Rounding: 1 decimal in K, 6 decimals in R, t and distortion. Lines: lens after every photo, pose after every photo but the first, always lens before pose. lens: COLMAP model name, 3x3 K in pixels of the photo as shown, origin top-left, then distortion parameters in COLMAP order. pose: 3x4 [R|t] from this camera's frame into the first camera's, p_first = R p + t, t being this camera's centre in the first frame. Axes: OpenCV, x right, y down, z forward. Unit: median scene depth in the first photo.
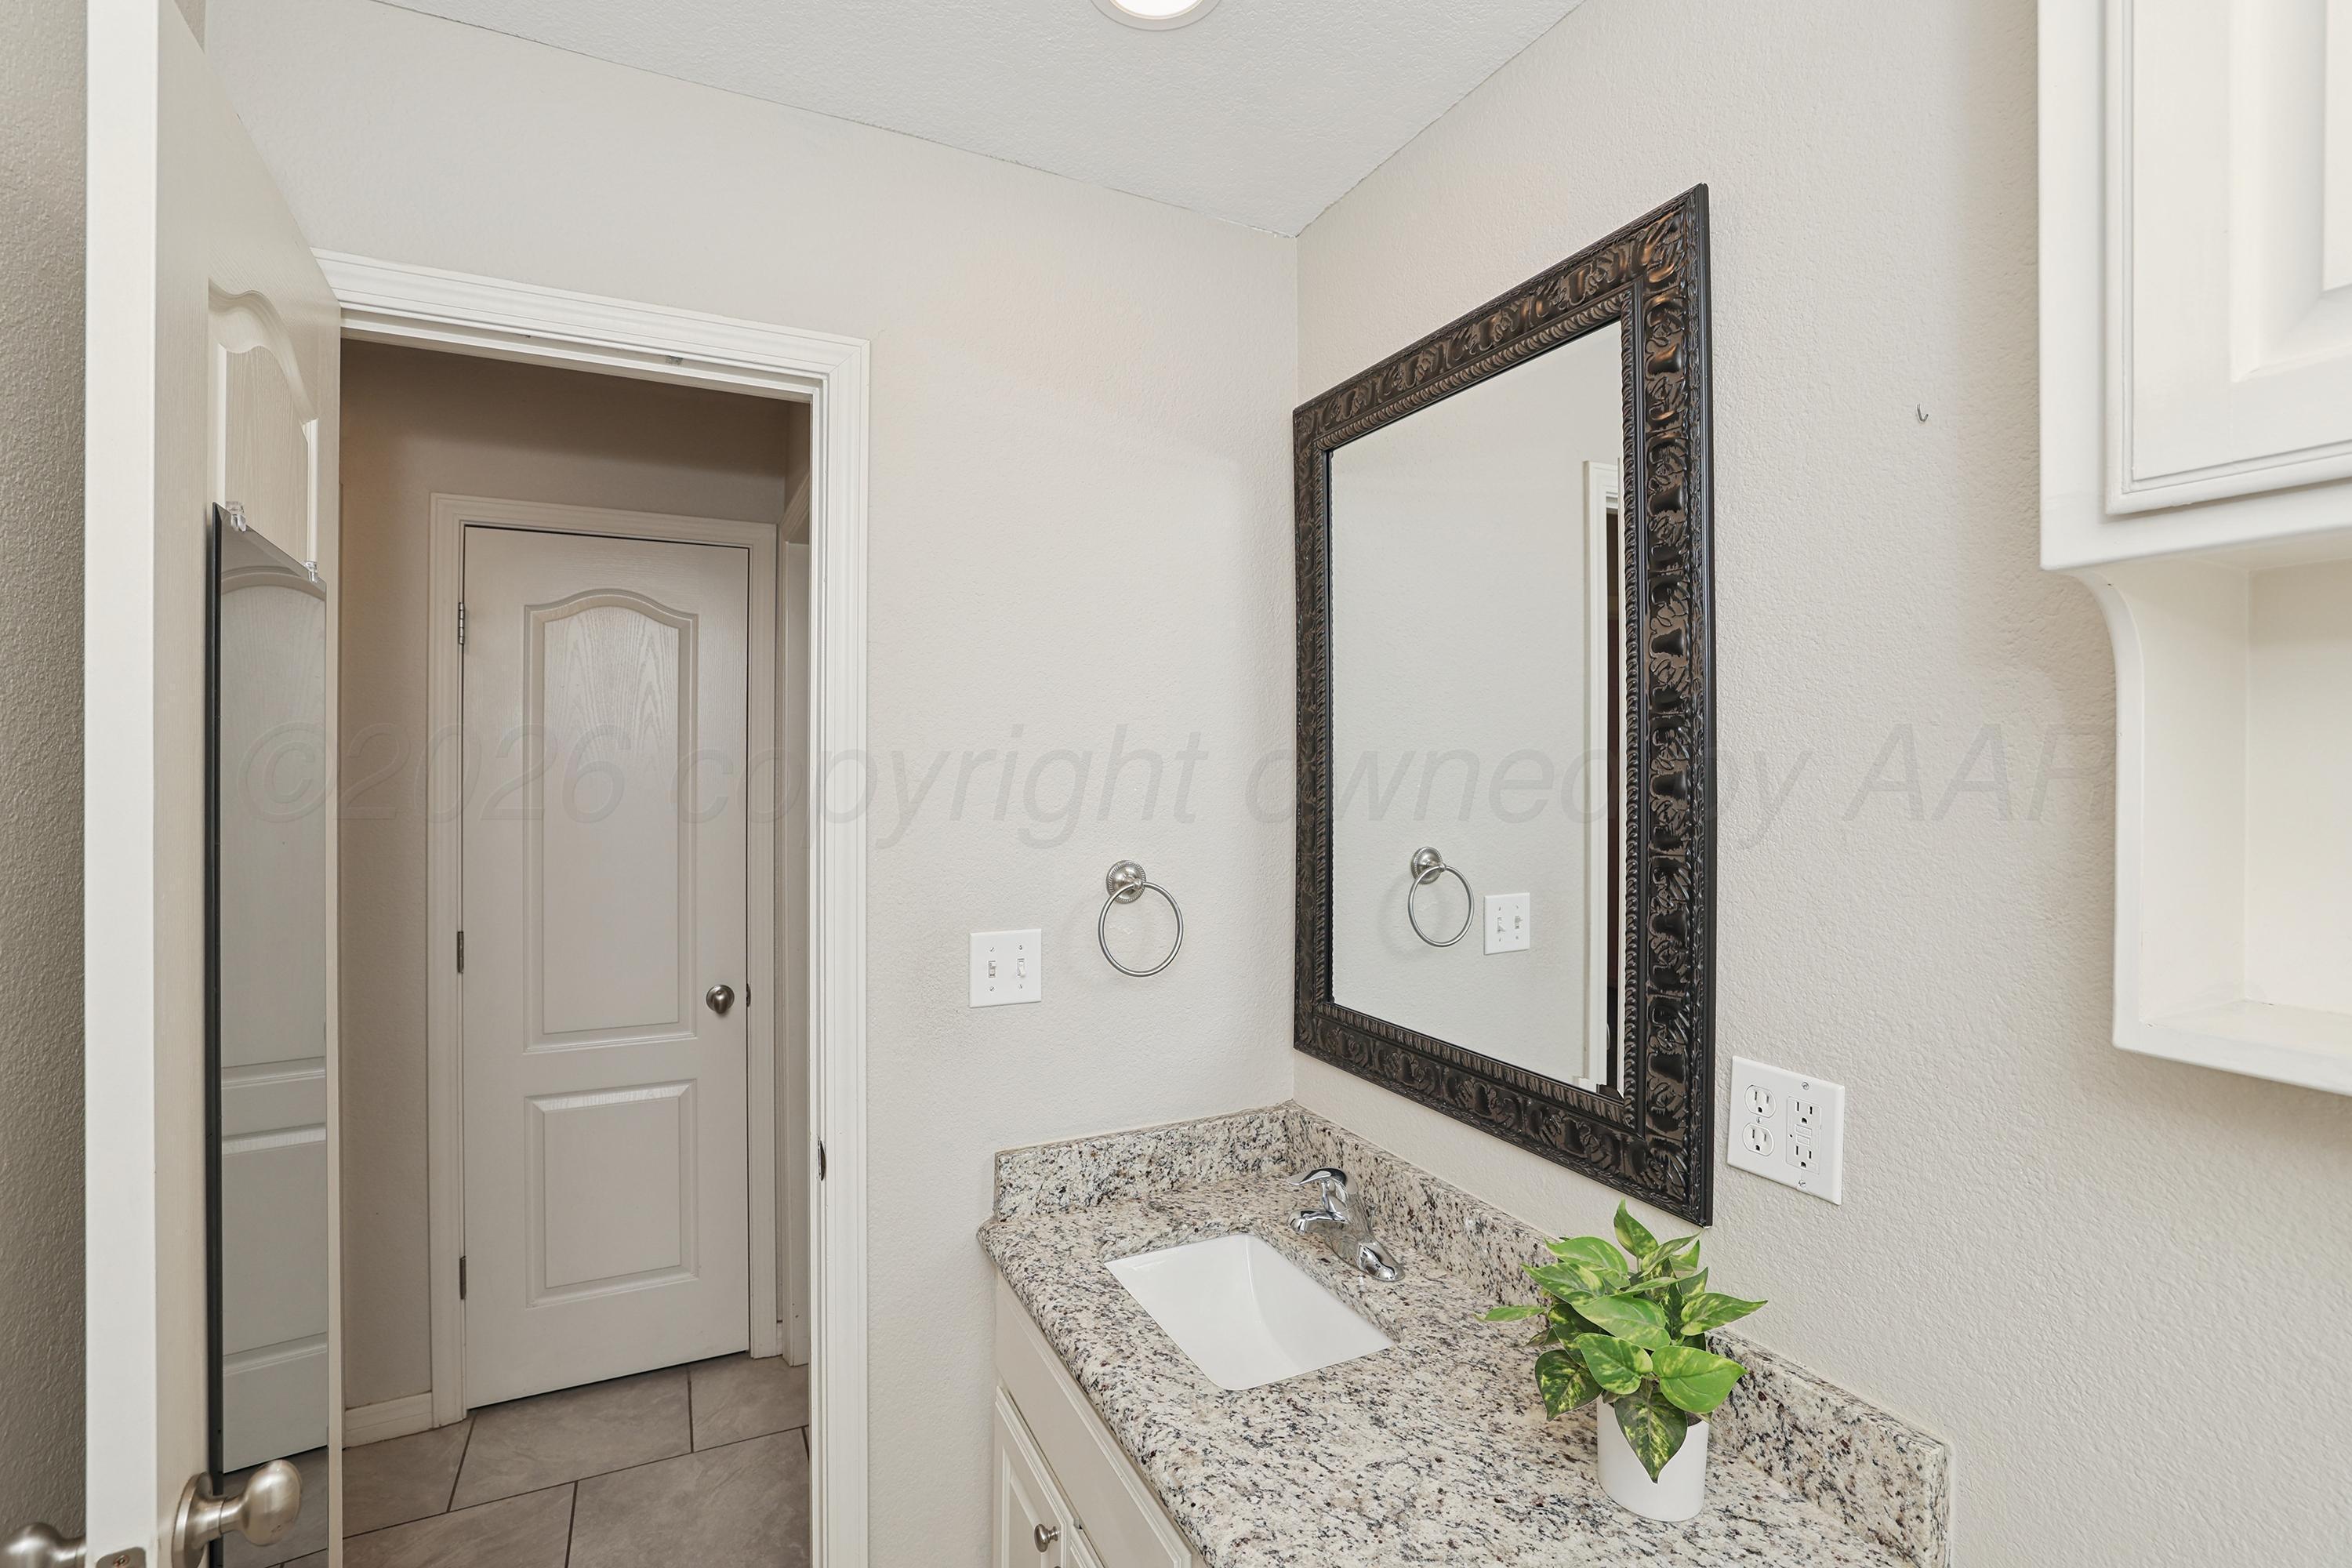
lens RADIAL K [[1069.1, 0, 1136.1], [0, 1069.1, 734.2], [0, 0, 1]] dist [-0.054238, 0.019079]
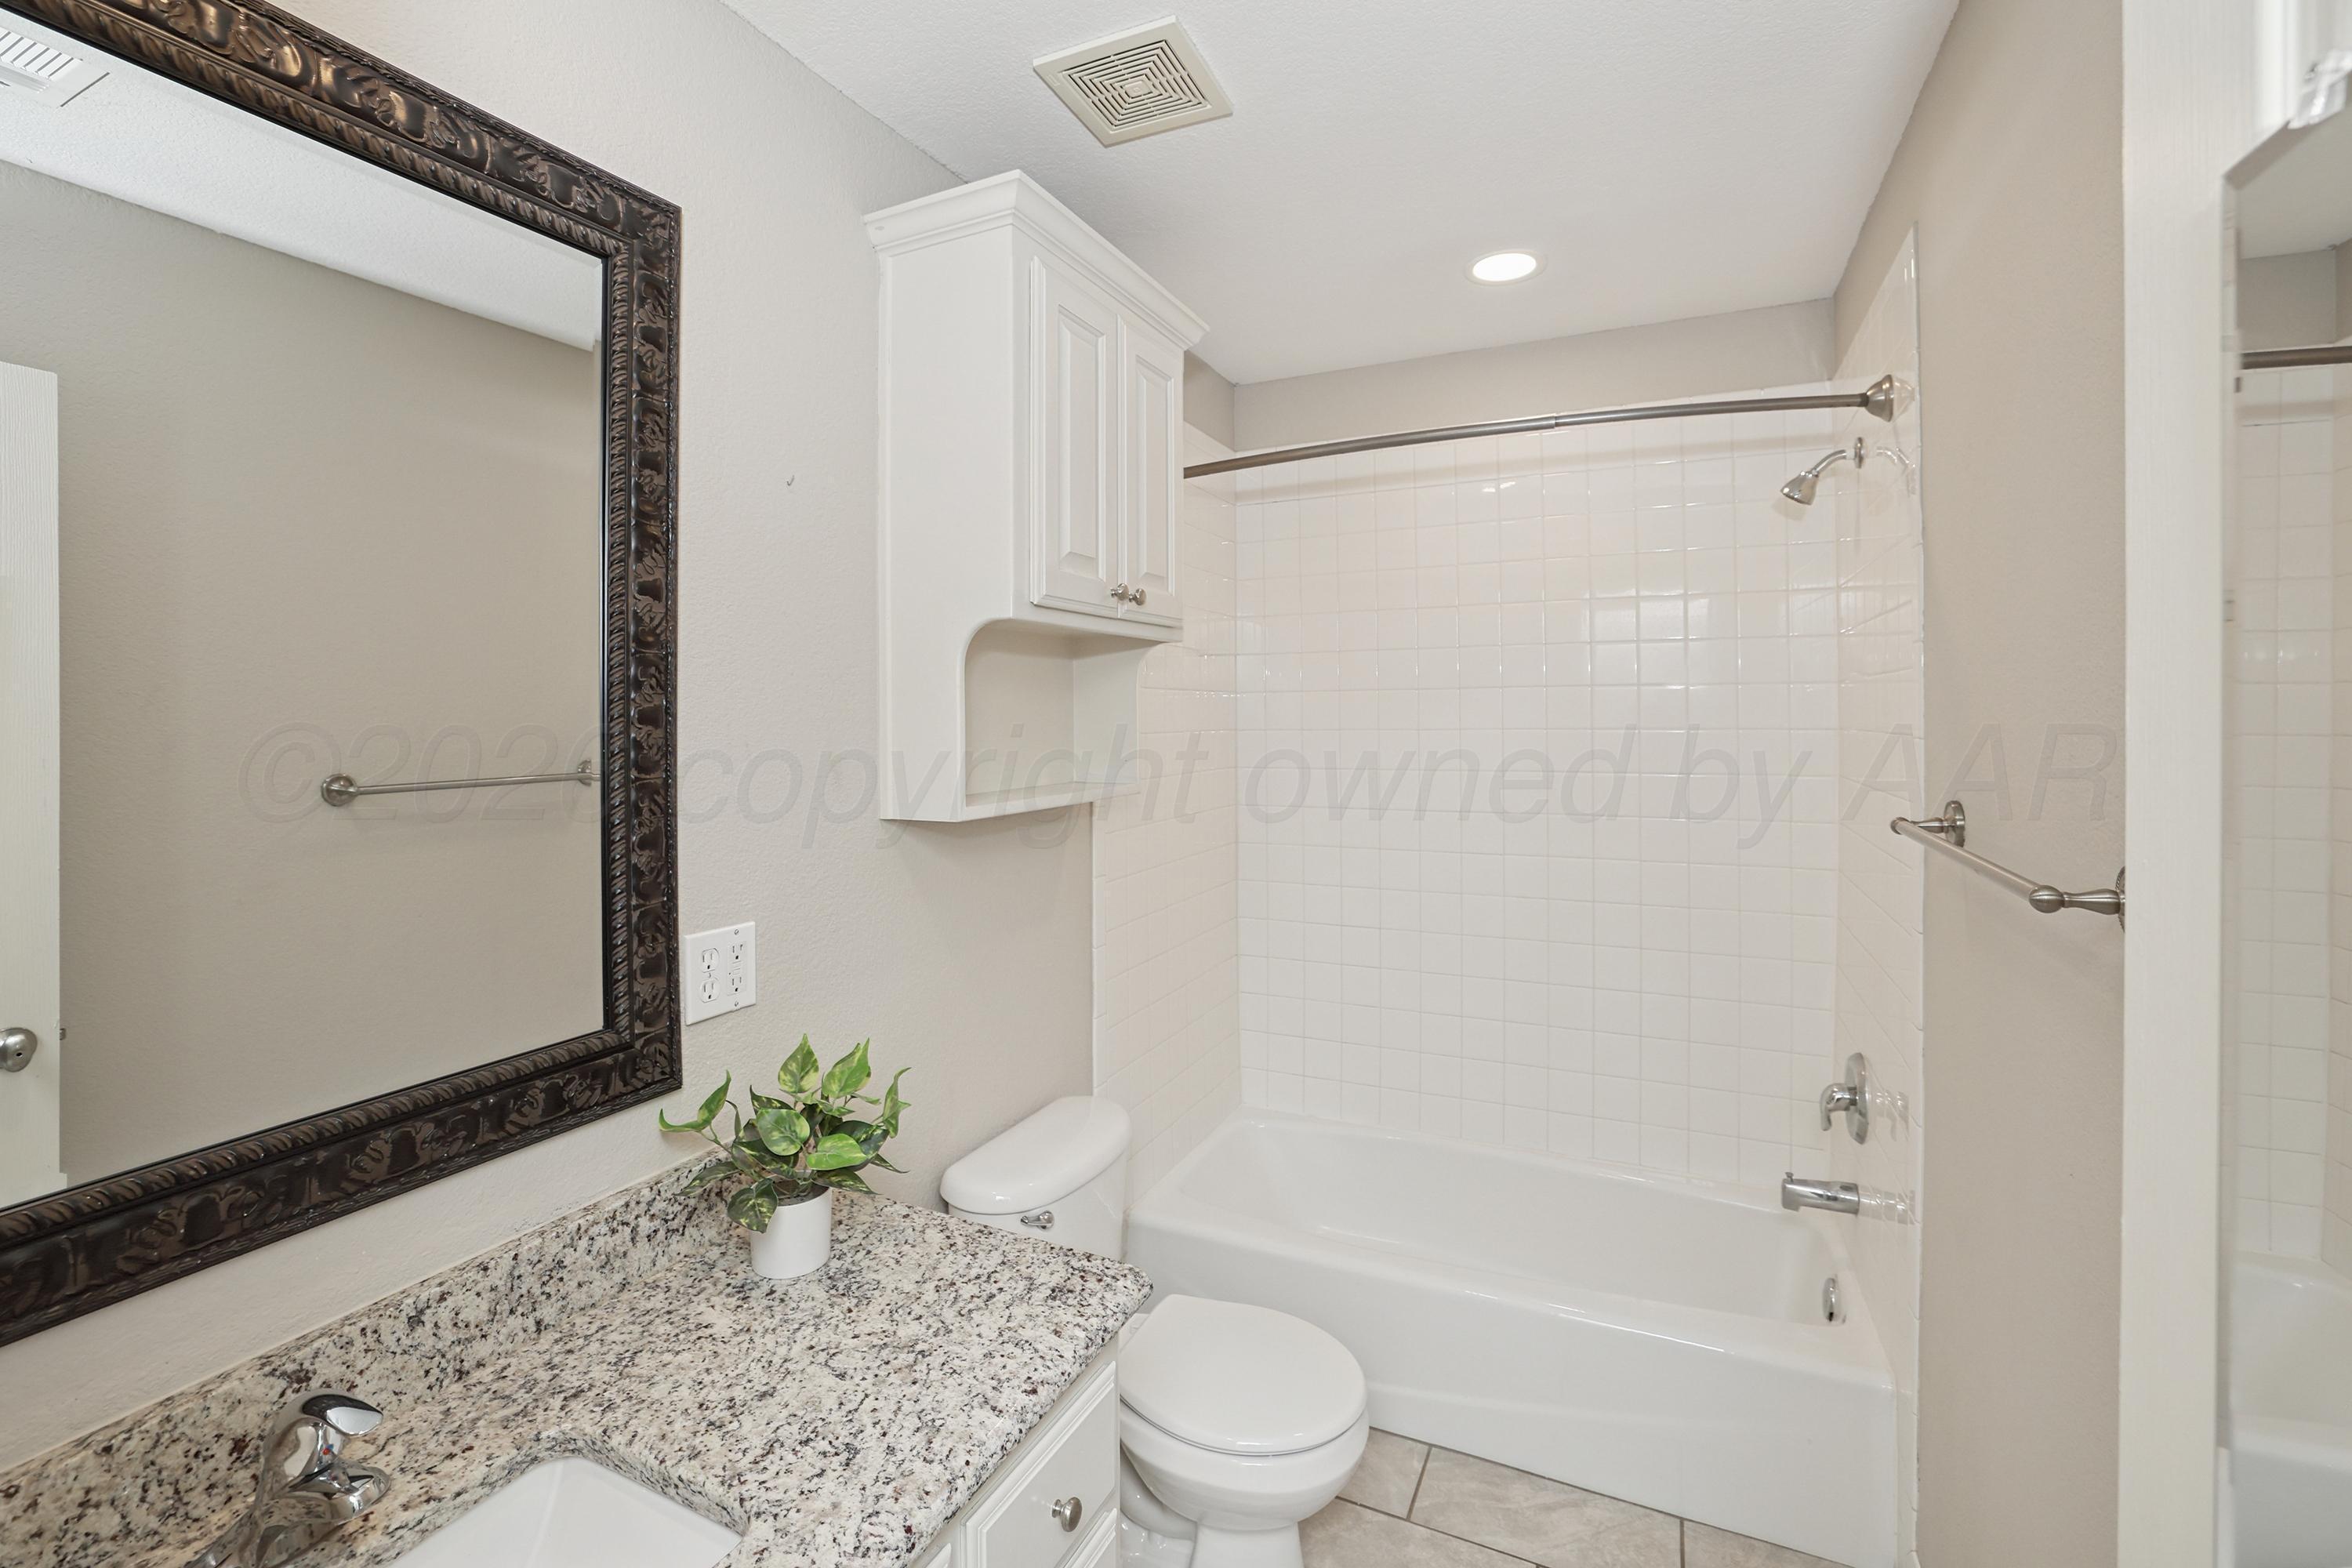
lens RADIAL K [[1069.1, 0, 1136.1], [0, 1069.1, 734.2], [0, 0, 1]] dist [-0.054238, 0.019079]
pose [[-0.634544, 0.002137, 0.772884, -0.681028], [-0.003678, 0.999977, -0.005784, 0.071520], [-0.772878, -0.006513, -0.634521, 1.305058]]
